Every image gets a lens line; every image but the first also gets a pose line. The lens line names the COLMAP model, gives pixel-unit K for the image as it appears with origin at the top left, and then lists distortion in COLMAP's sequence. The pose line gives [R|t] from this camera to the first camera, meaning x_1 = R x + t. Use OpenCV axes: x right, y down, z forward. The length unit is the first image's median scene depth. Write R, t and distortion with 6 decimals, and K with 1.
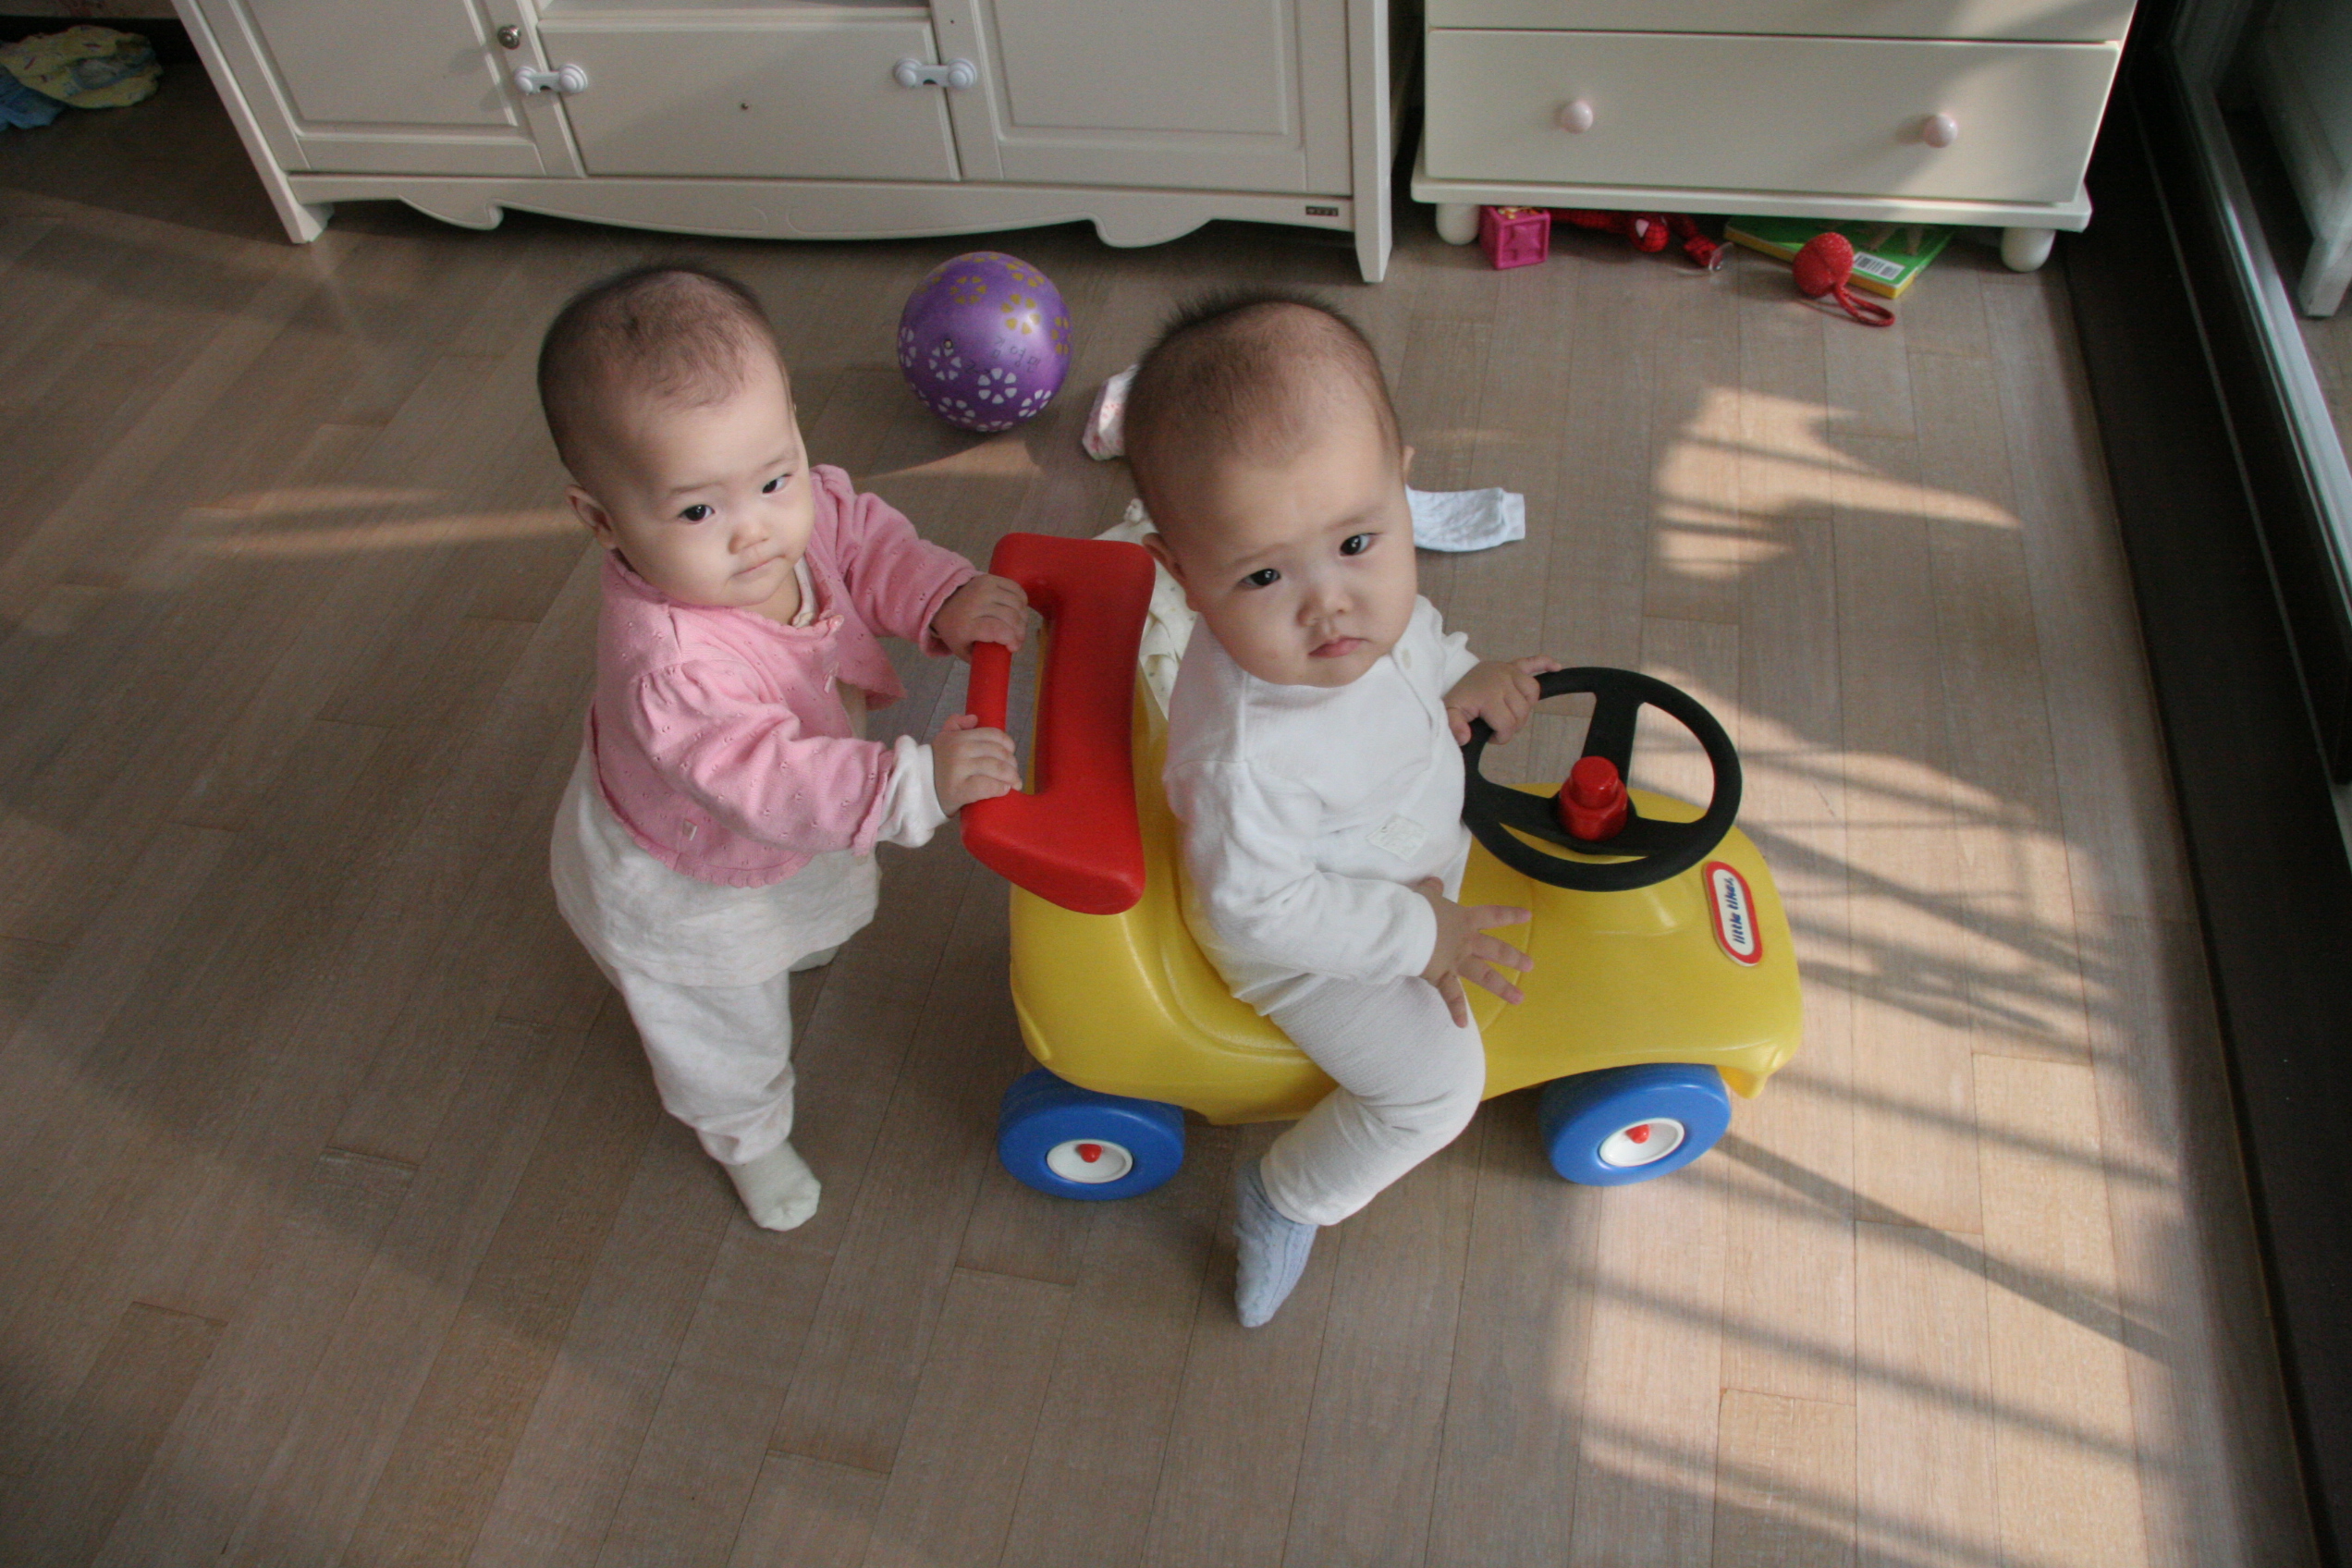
lens RADIAL K [[1879.2, 0, 1180.7], [0, 1879.2, 821.8], [0, 0, 1]] dist [-0.200300, 0.177878]
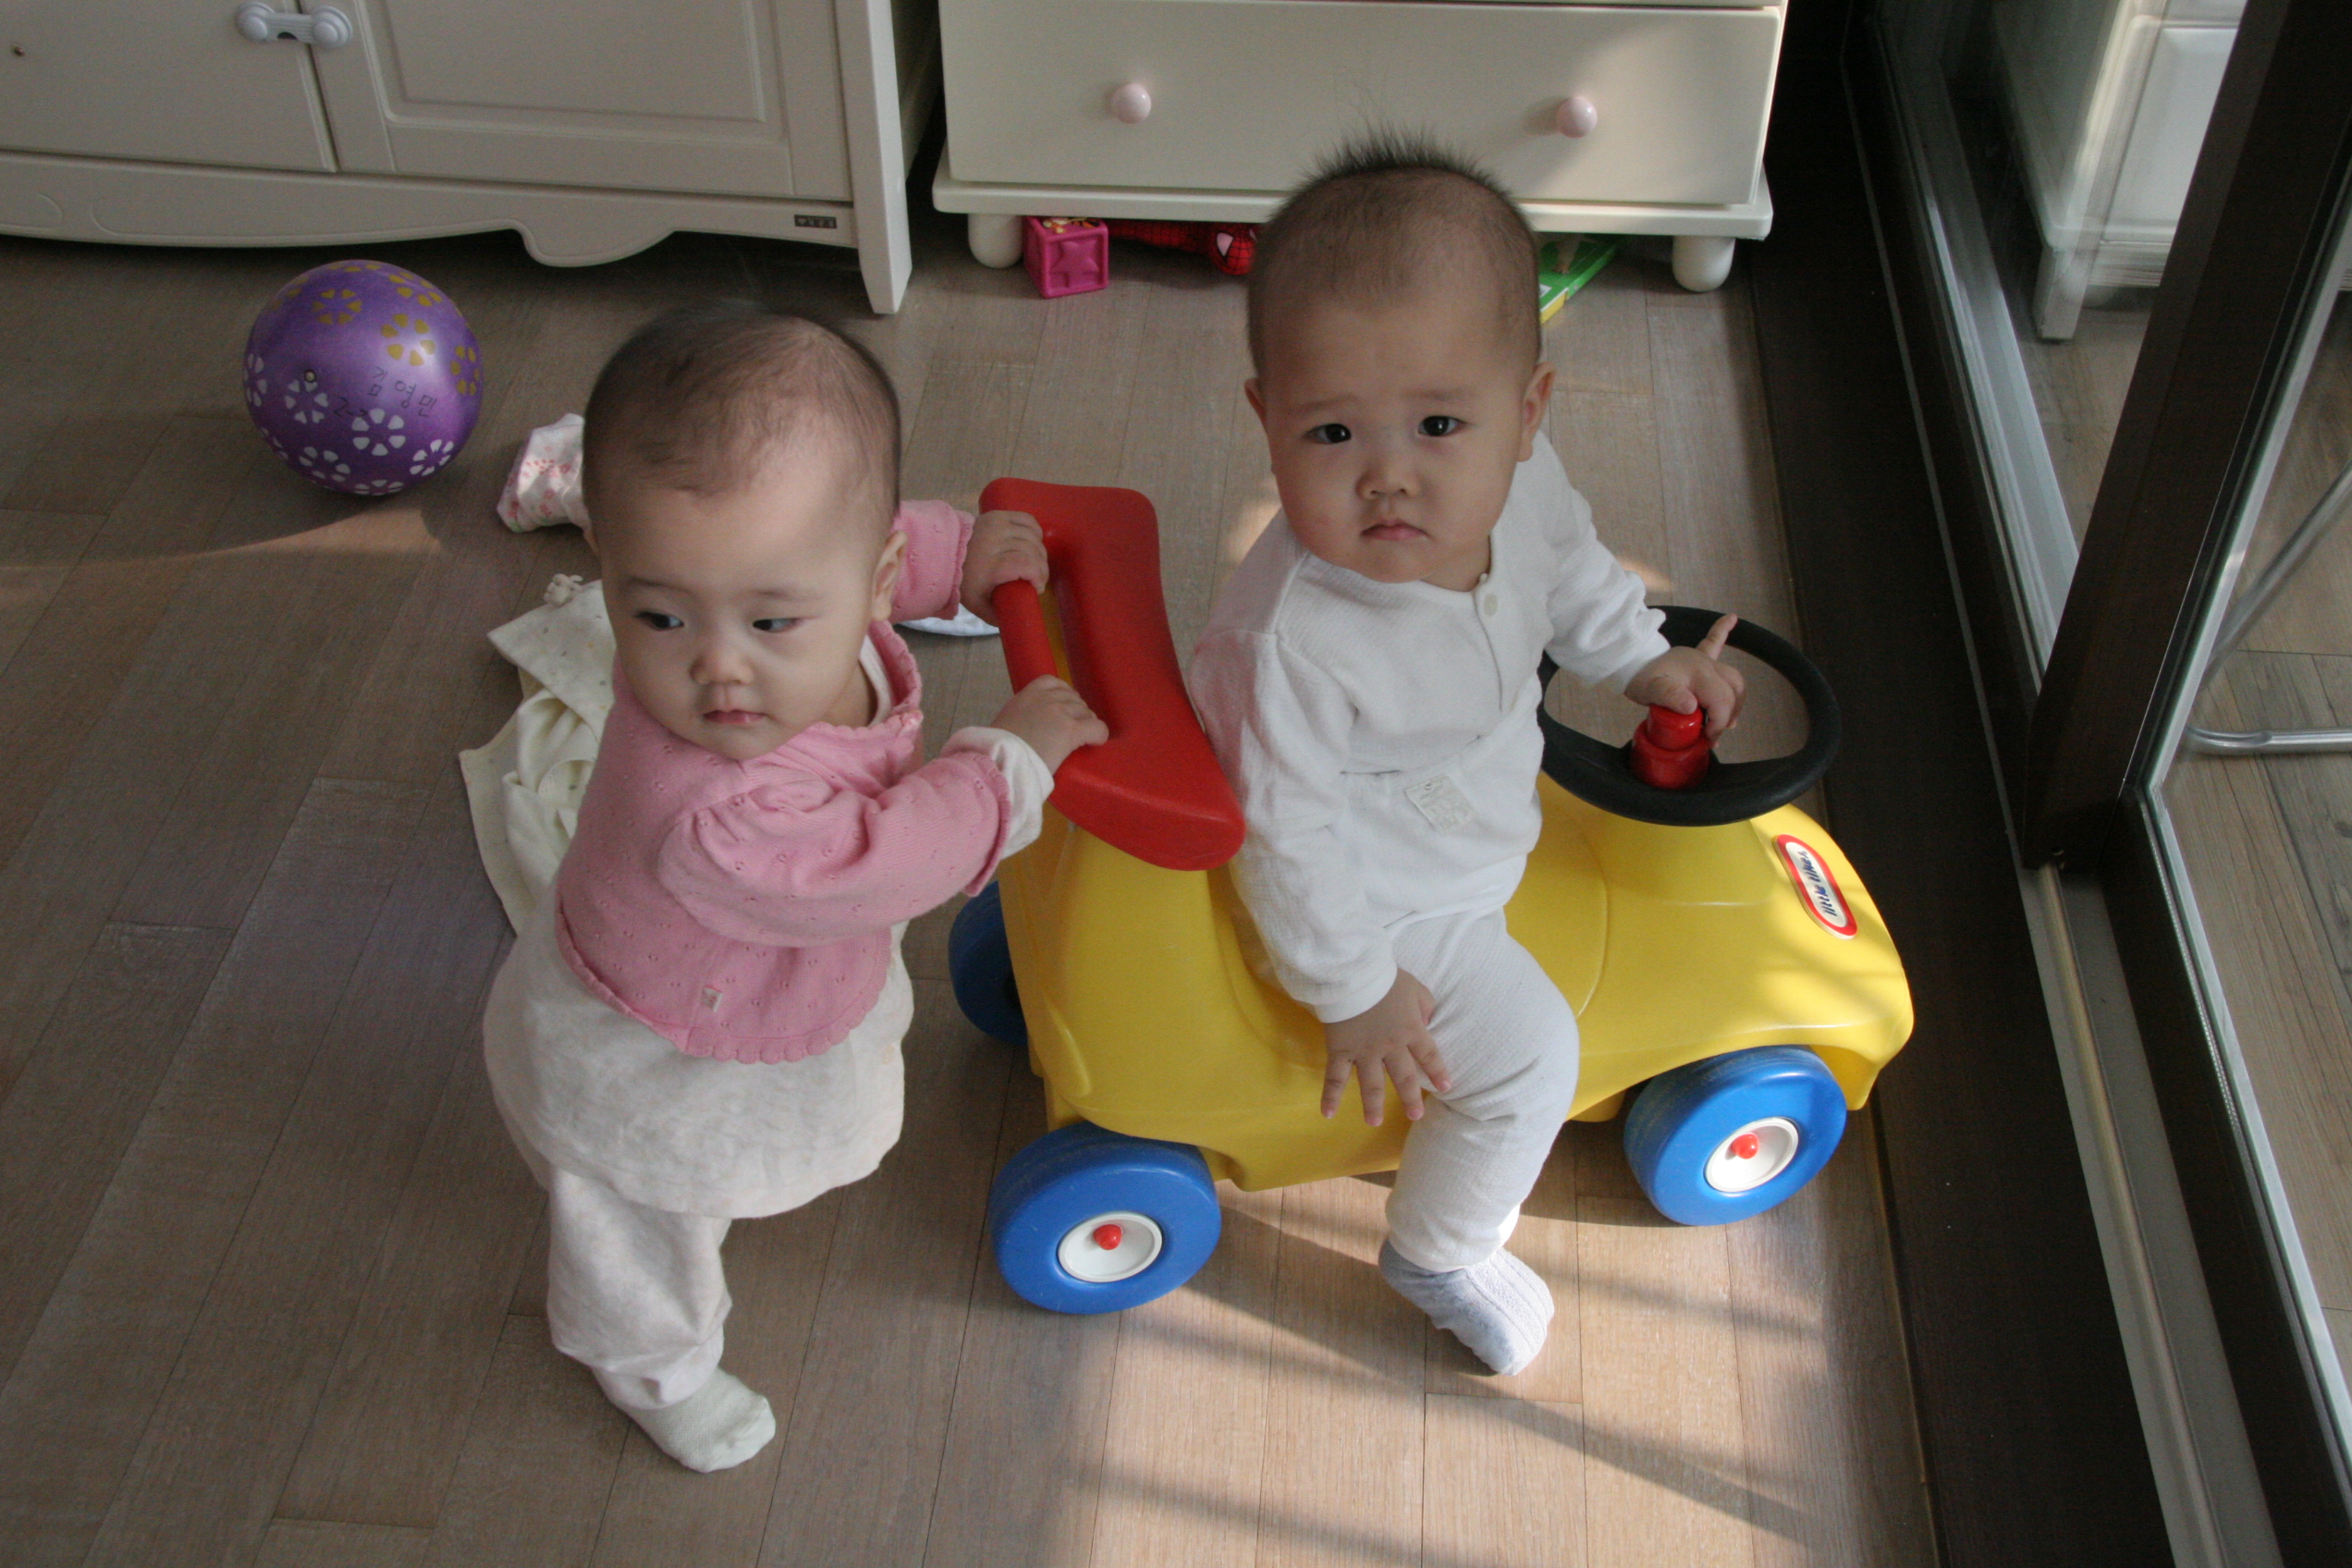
lens RADIAL K [[2709.8, 0, 1185.0], [0, 2709.8, 776.9], [0, 0, 1]] dist [-0.019551, 0.277979]
pose [[0.987448, -0.013971, 0.157325, 0.051691], [0.035579, 0.990155, -0.135377, 0.069837], [-0.153885, 0.139275, 0.978224, -0.130655]]
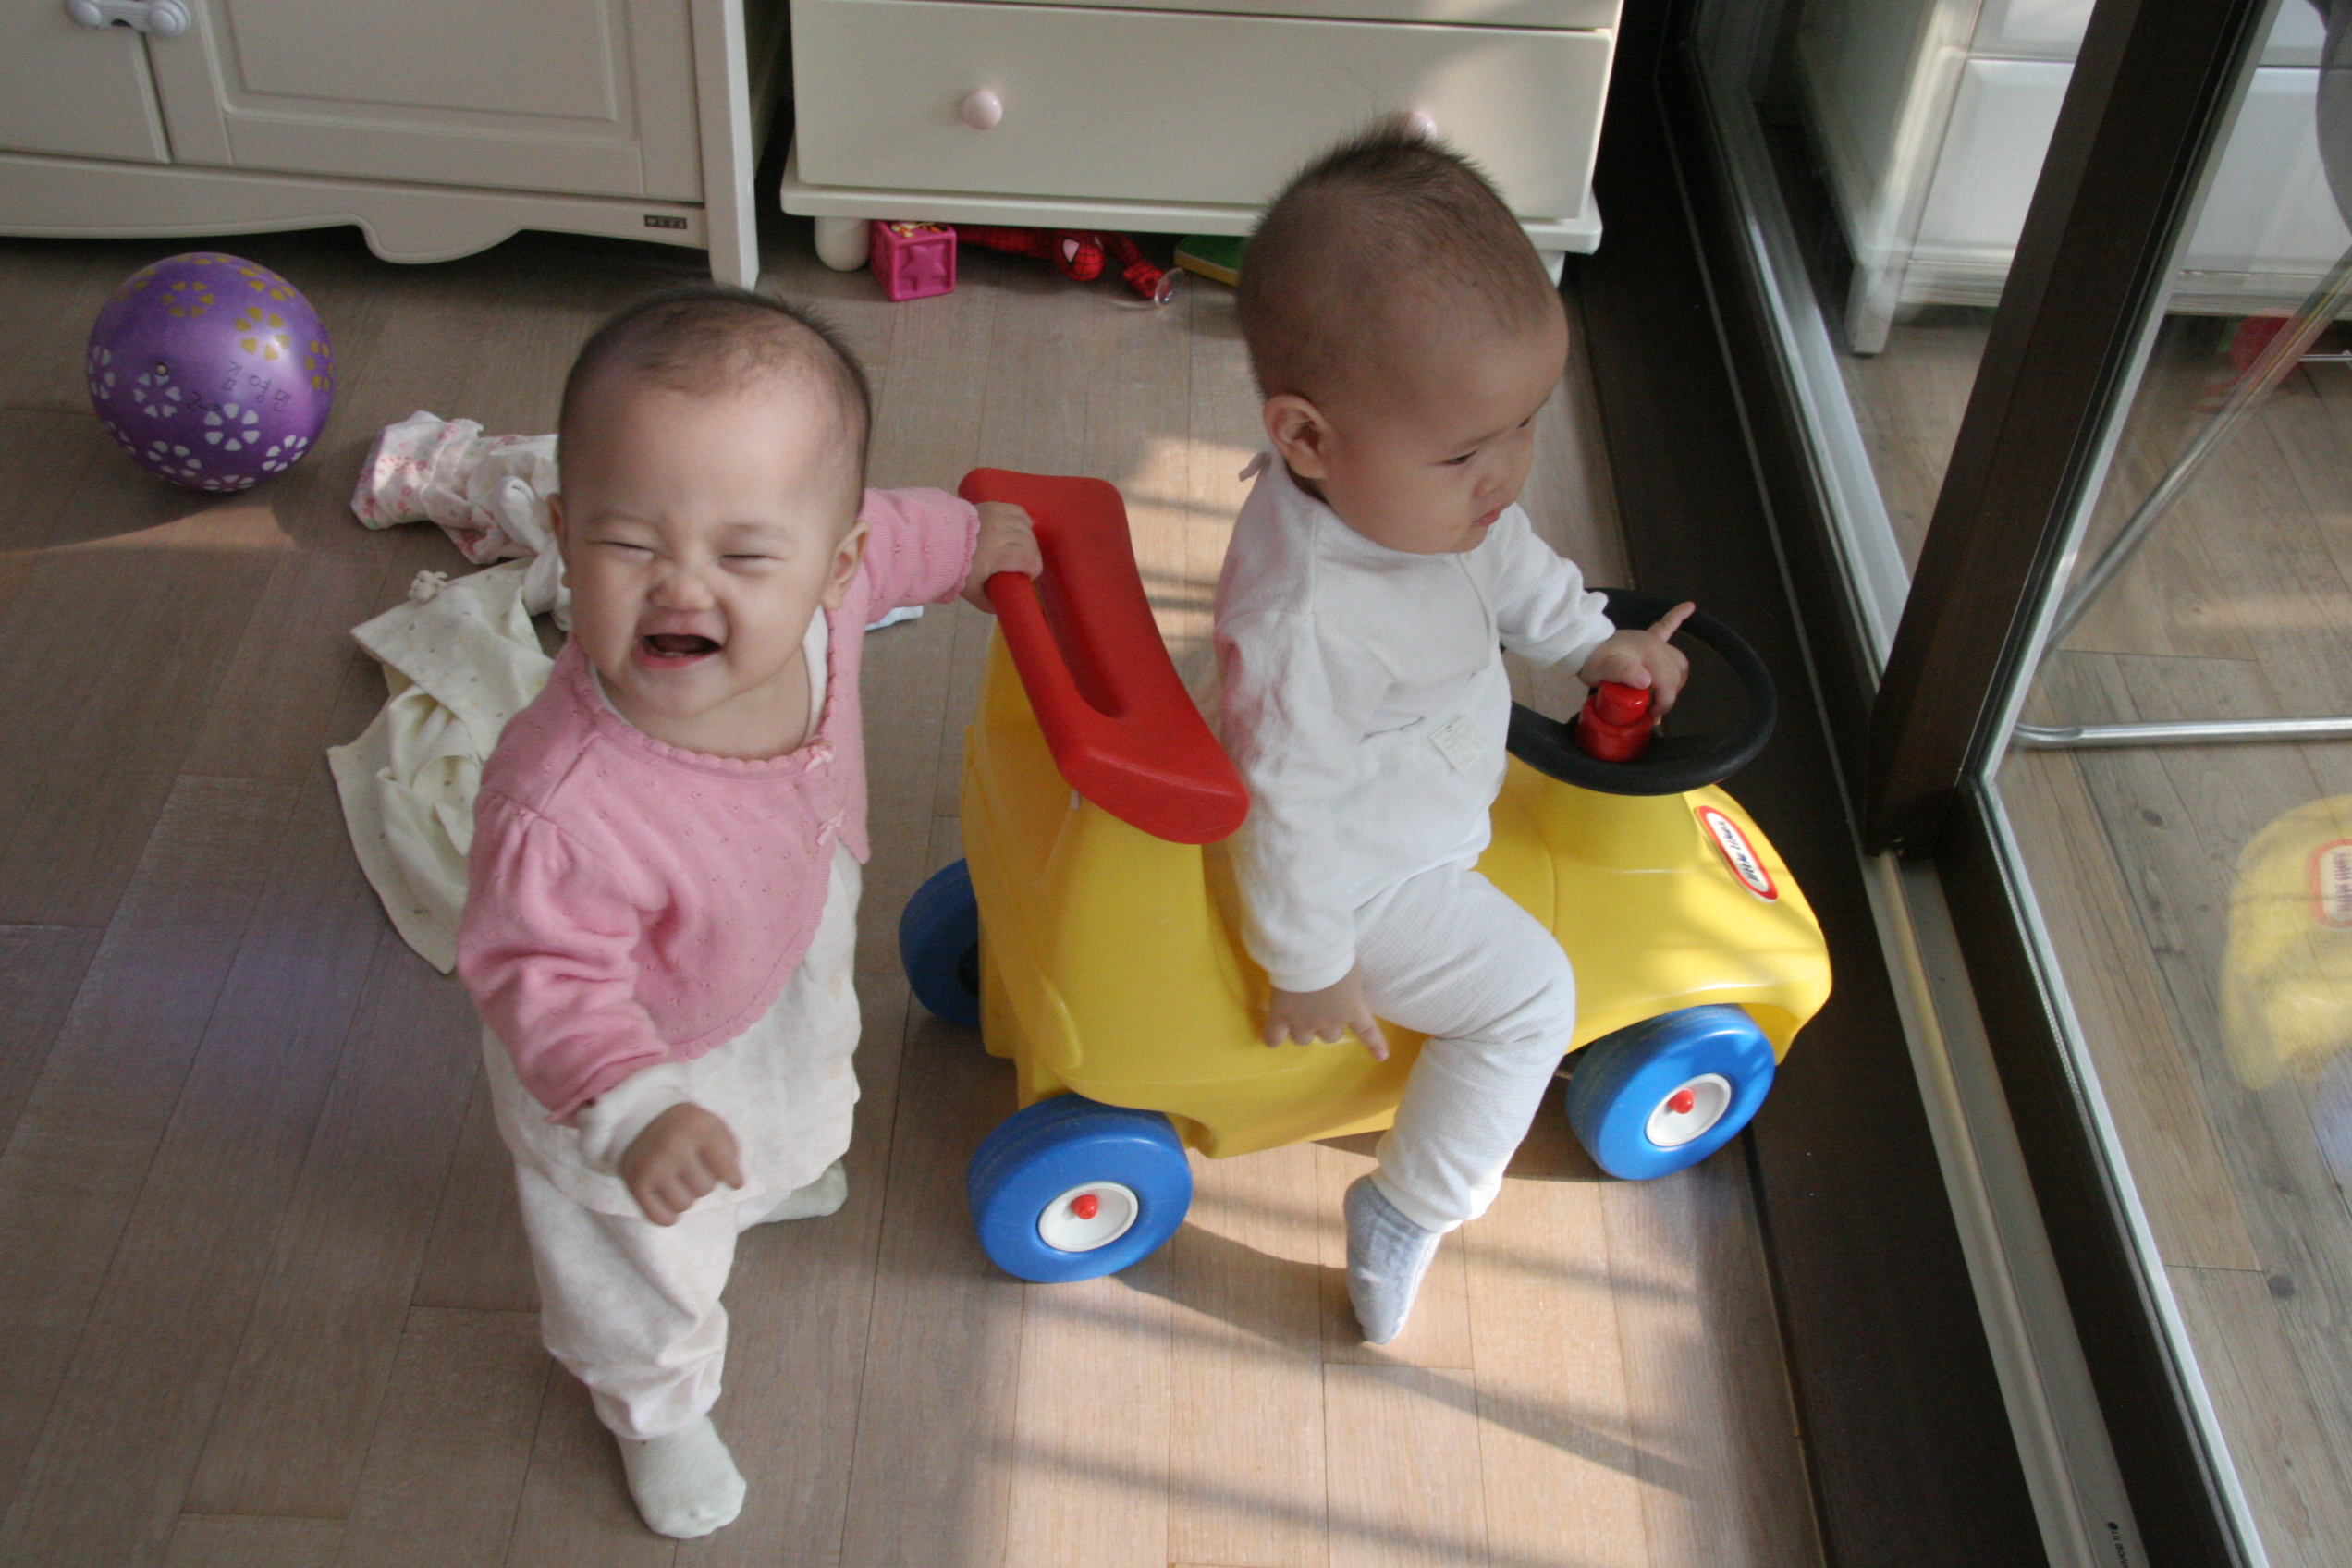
lens RADIAL K [[2709.8, 0, 1185.0], [0, 2709.8, 776.9], [0, 0, 1]] dist [-0.019551, 0.277979]
pose [[0.969711, -0.016487, 0.243700, 0.006415], [0.050707, 0.989572, -0.134821, 0.076477], [-0.238936, 0.143095, 0.960434, -0.143150]]
